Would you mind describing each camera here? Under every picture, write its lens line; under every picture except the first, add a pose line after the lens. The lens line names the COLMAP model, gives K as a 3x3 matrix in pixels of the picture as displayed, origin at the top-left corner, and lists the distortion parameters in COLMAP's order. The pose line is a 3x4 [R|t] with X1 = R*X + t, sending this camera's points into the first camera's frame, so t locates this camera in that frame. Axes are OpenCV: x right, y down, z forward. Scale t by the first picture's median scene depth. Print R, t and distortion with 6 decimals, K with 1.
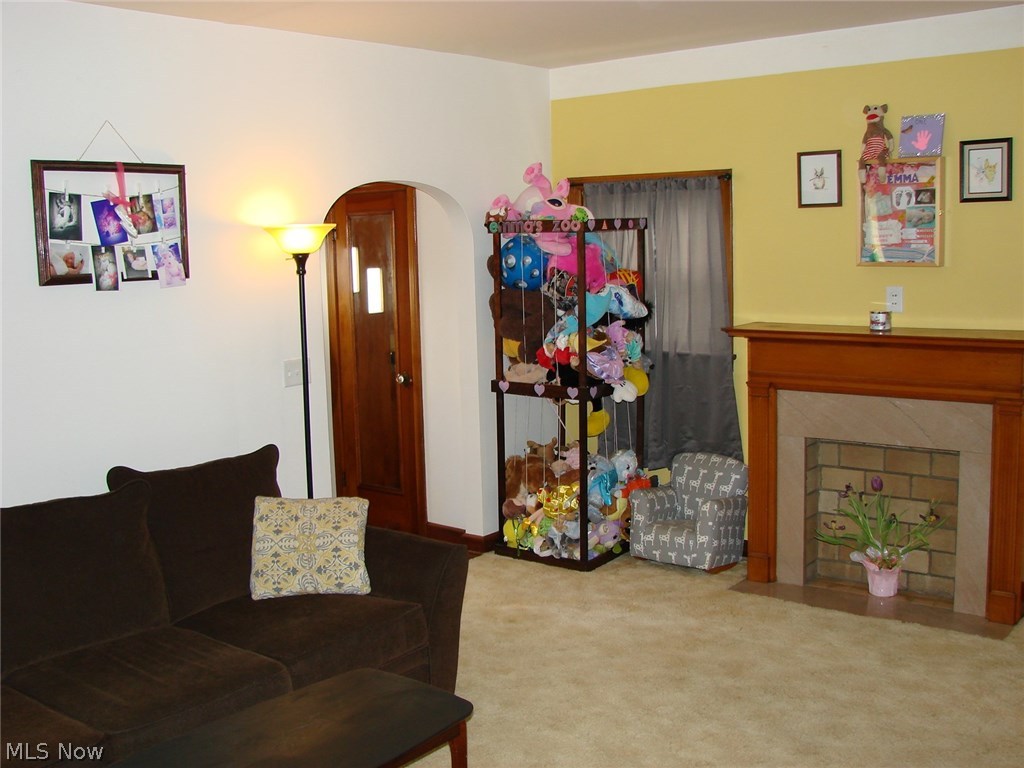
lens RADIAL K [[1102.8, 0, 512.0], [0, 1102.8, 384.0], [0, 0, 1]] dist [-0.226396, 0.281351]
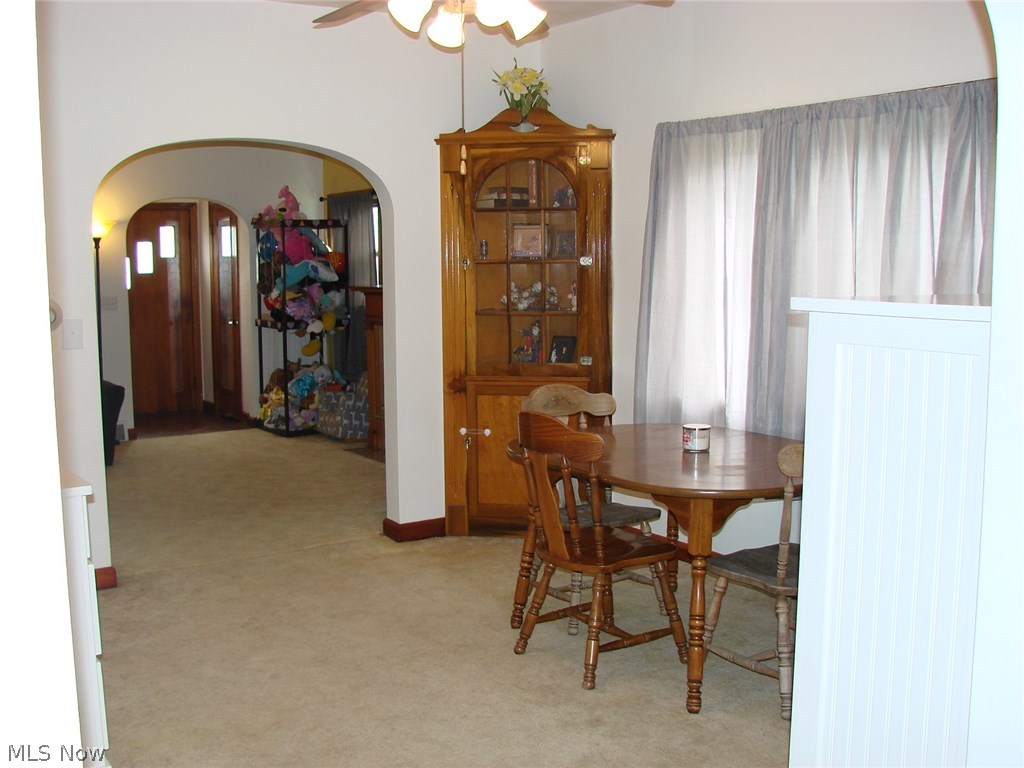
lens RADIAL K [[1102.8, 0, 512.0], [0, 1102.8, 384.0], [0, 0, 1]] dist [-0.226396, 0.281351]
pose [[0.952988, 0.046192, -0.299467, 0.857153], [-0.053255, 0.998461, -0.015461, 0.099489], [0.298292, 0.030682, 0.953981, -0.430726]]
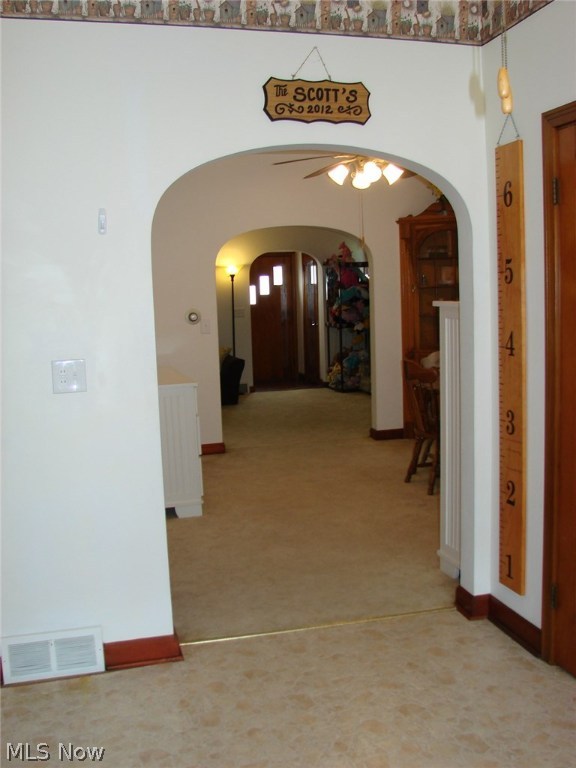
lens RADIAL K [[827.1, 0, 288.0], [0, 827.1, 384.0], [0, 0, 1]] dist [-0.226396, 0.281351]
pose [[0.803095, 0.065144, -0.592279, 1.156362], [-0.070991, 0.997386, 0.013441, 0.131291], [0.591607, 0.031252, 0.805621, -0.704661]]
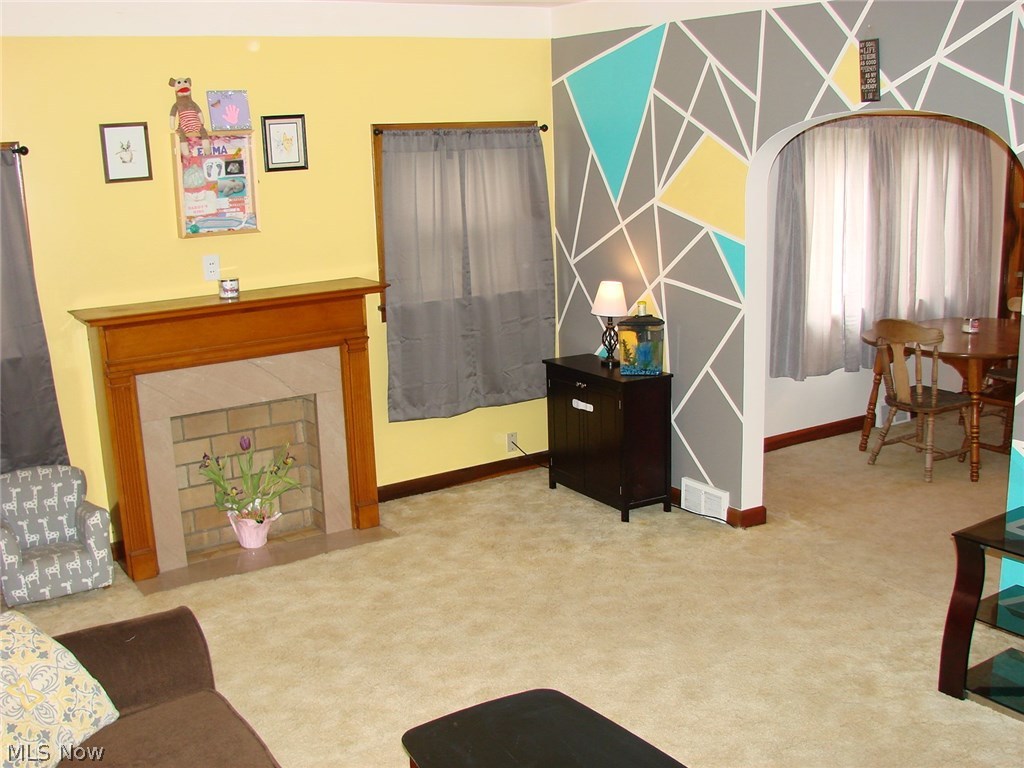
lens RADIAL K [[1102.8, 0, 512.0], [0, 1102.8, 384.0], [0, 0, 1]] dist [-0.226396, 0.281351]
pose [[0.319786, -0.184462, 0.929360, -0.554578], [0.153099, 0.978036, 0.141443, -0.074215], [-0.935039, 0.097053, 0.341003, 0.394990]]
